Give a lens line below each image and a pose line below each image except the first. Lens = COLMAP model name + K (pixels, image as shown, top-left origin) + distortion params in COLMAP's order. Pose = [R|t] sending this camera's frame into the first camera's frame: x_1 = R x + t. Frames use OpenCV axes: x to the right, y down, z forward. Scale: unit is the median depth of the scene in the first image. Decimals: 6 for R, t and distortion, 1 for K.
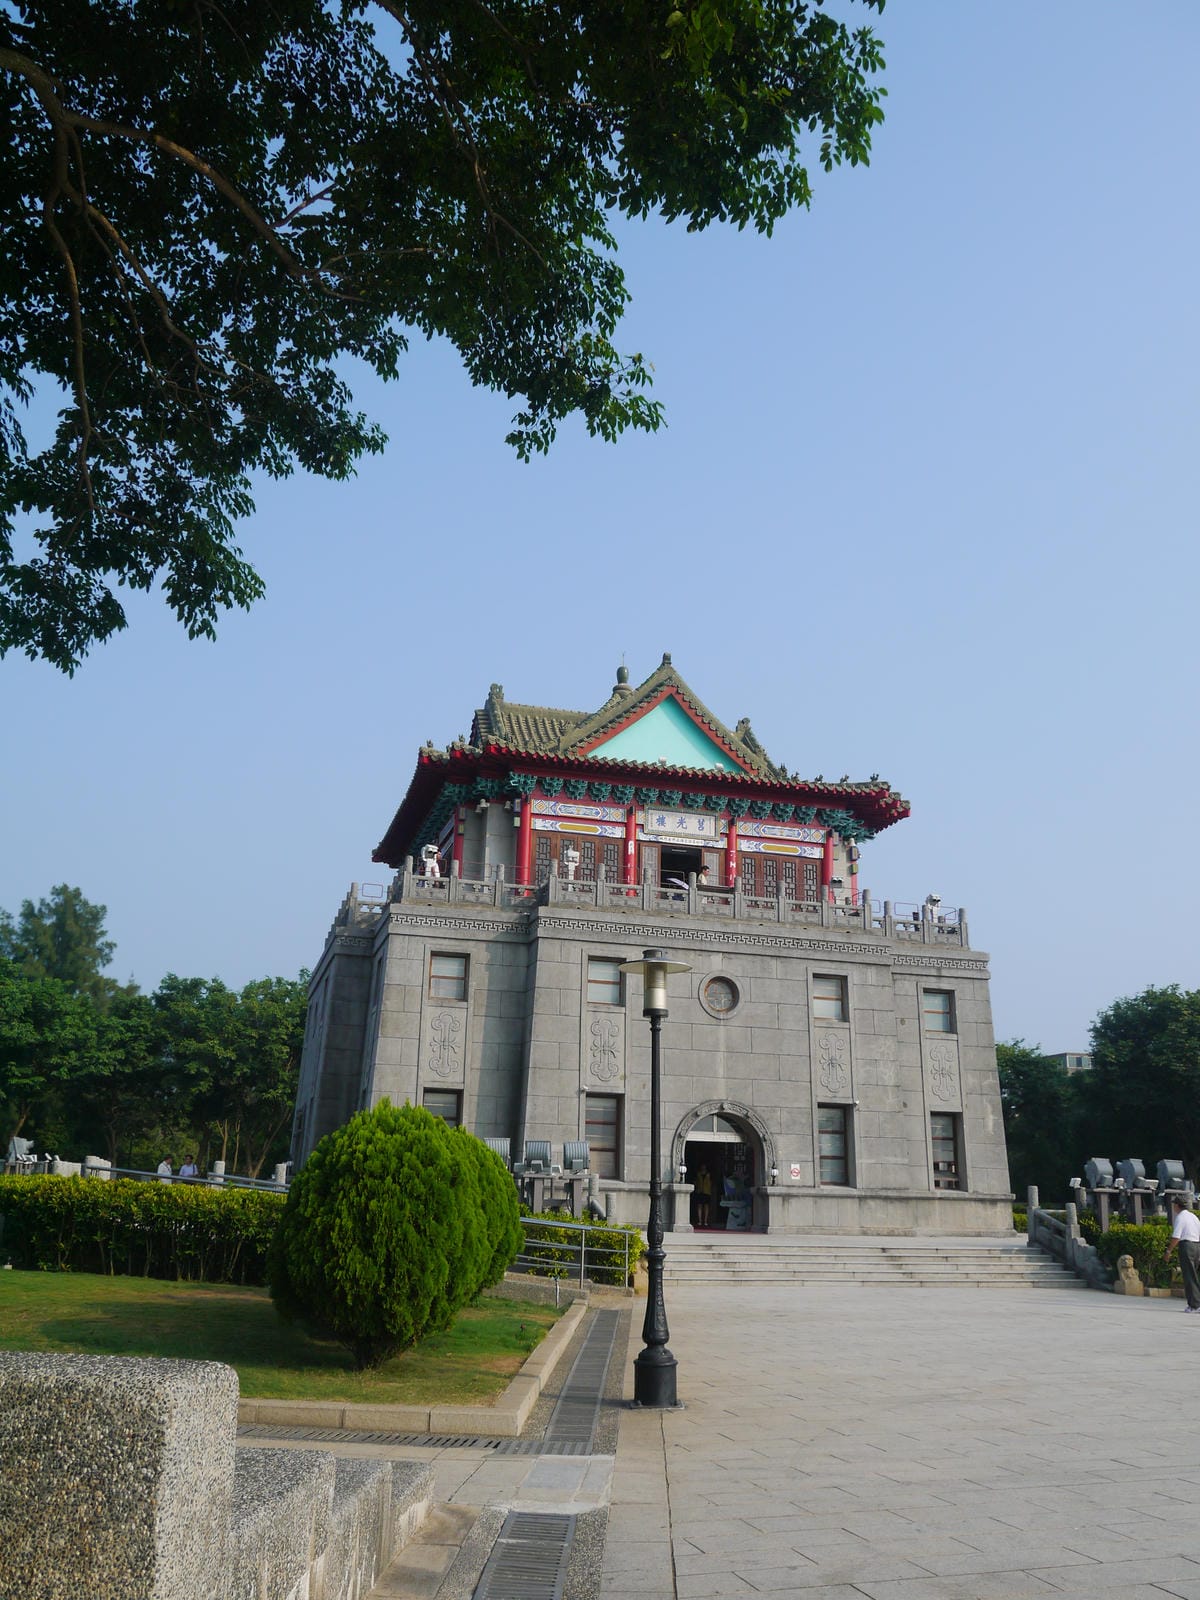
lens RADIAL K [[1341.1, 0, 600.0], [0, 1341.1, 800.0], [0, 0, 1]] dist [-0.058242, 0.011813]
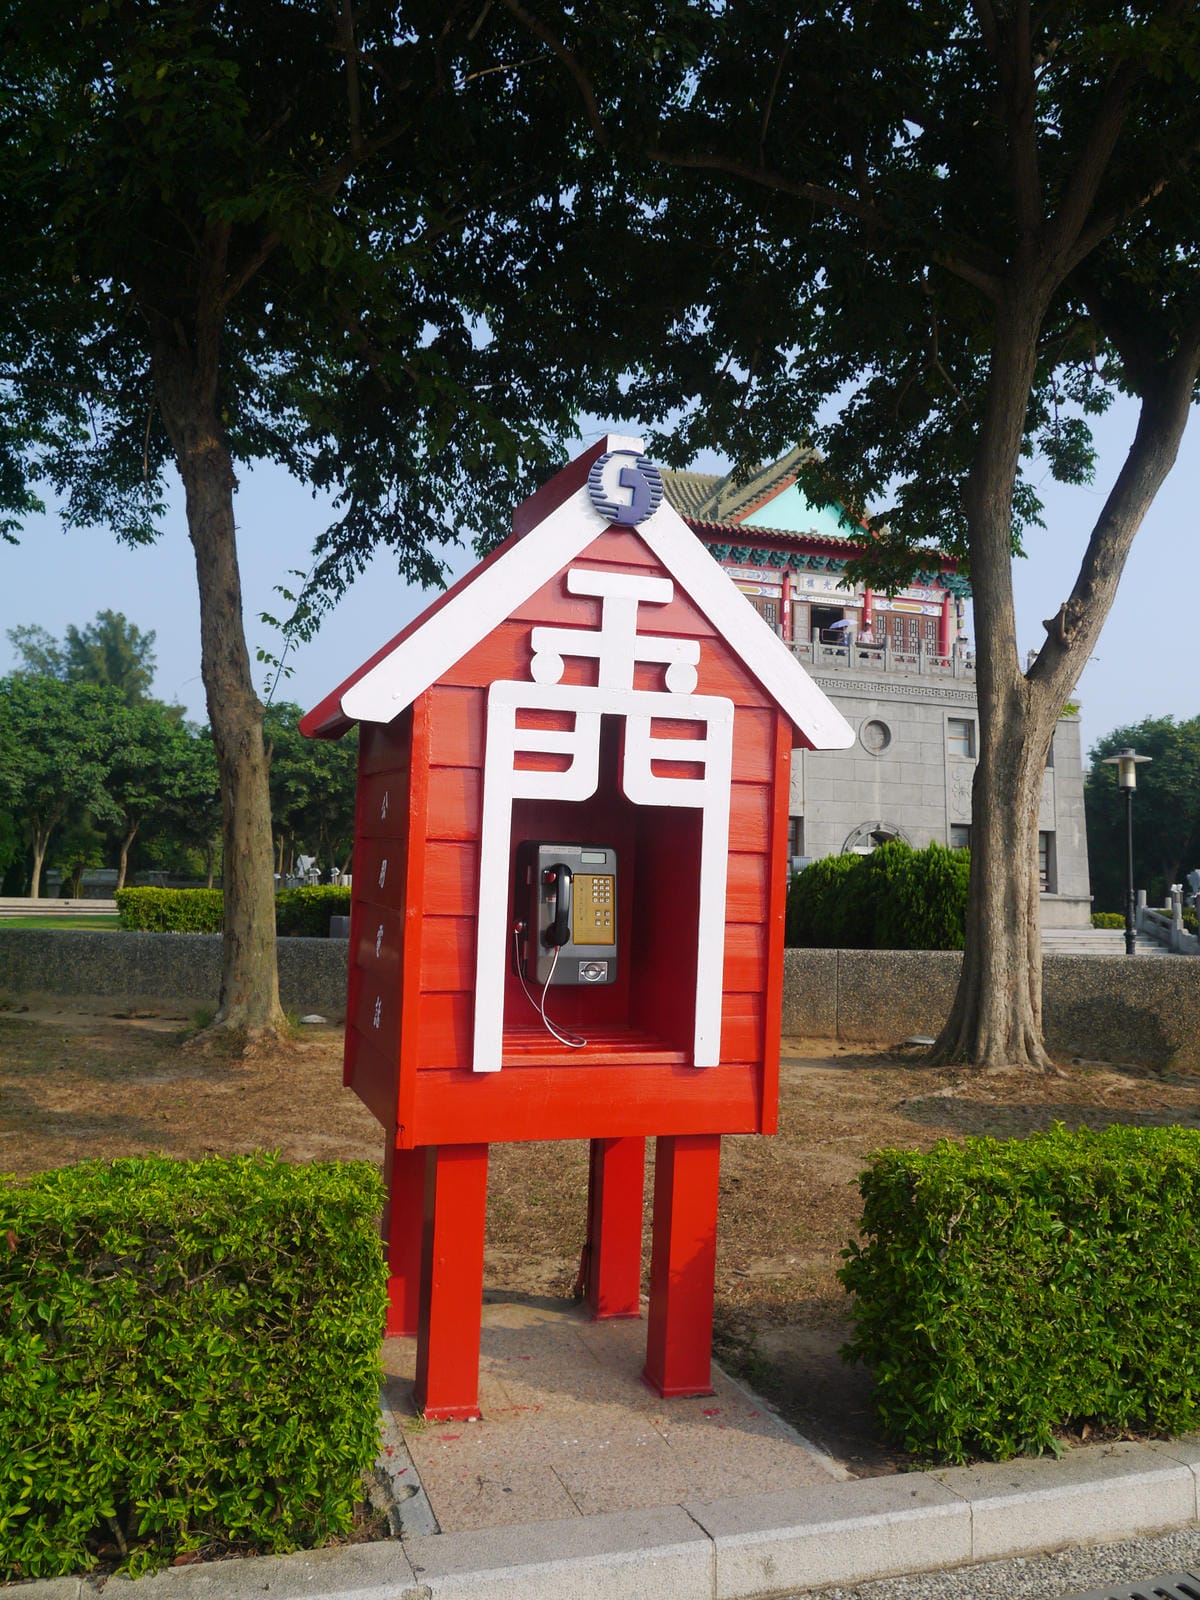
lens RADIAL K [[1341.1, 0, 600.0], [0, 1341.1, 800.0], [0, 0, 1]] dist [-0.058242, 0.011813]
pose [[0.998401, 0.000317, 0.056519, -0.199825], [-0.012494, 0.976481, 0.215241, -0.047299], [-0.055121, -0.215603, 0.974924, -0.150404]]
